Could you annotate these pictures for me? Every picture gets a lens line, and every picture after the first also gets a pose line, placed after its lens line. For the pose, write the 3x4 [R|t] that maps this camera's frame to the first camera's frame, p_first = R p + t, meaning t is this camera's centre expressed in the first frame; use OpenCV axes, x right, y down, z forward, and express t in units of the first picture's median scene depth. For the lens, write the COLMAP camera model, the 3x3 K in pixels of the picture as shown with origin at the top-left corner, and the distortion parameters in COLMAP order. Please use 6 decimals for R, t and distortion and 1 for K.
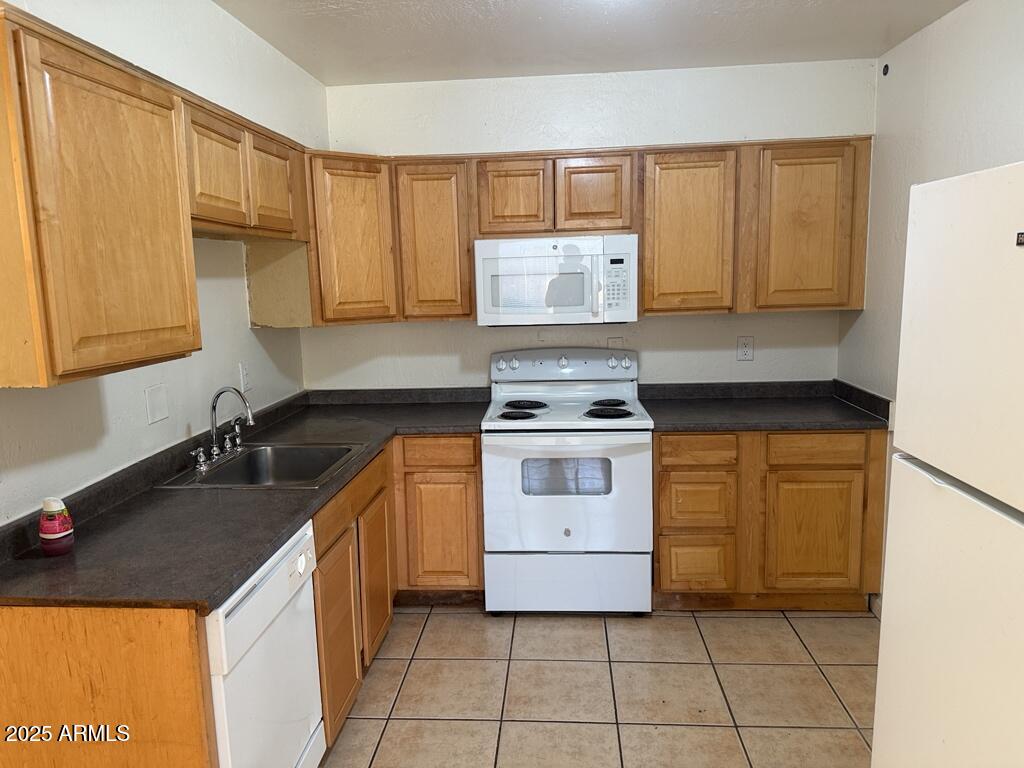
lens RADIAL K [[731.0, 0, 514.9], [0, 731.0, 387.1], [0, 0, 1]] dist [0.011922, 0.000343]
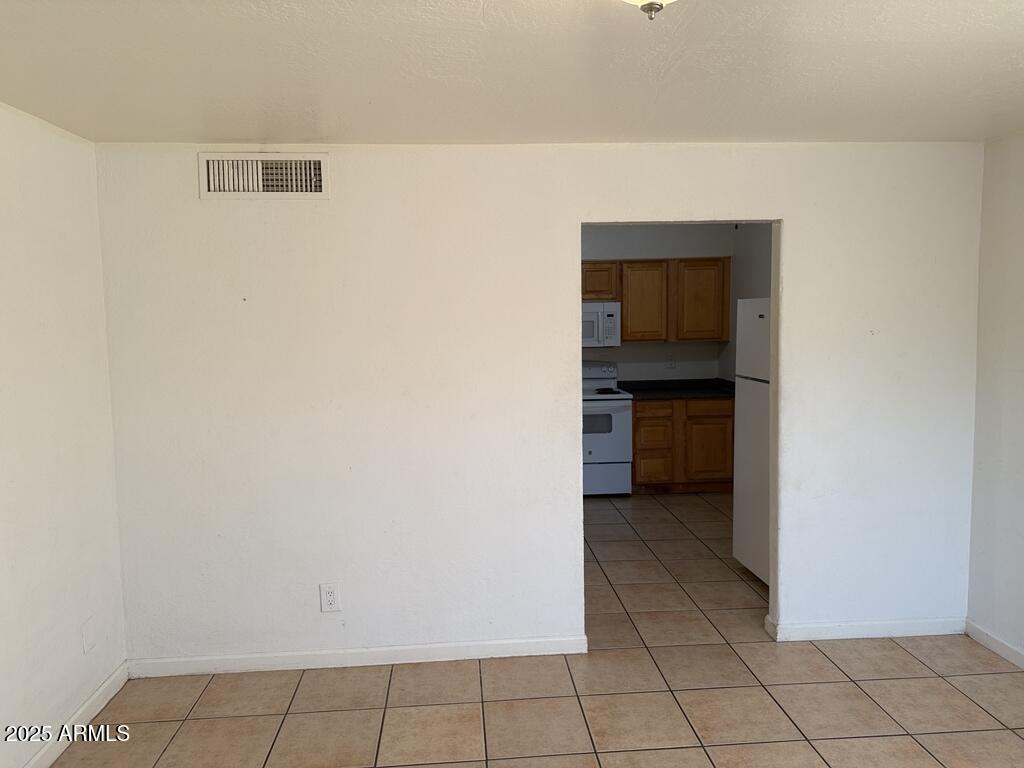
lens RADIAL K [[731.0, 0, 509.7], [0, 731.0, 380.1], [0, 0, 1]] dist [0.011922, 0.000343]
pose [[0.990334, -0.002331, 0.138684, -0.405110], [0.011585, 0.997755, -0.065961, 0.128454], [-0.138219, 0.066931, 0.988138, -0.905346]]
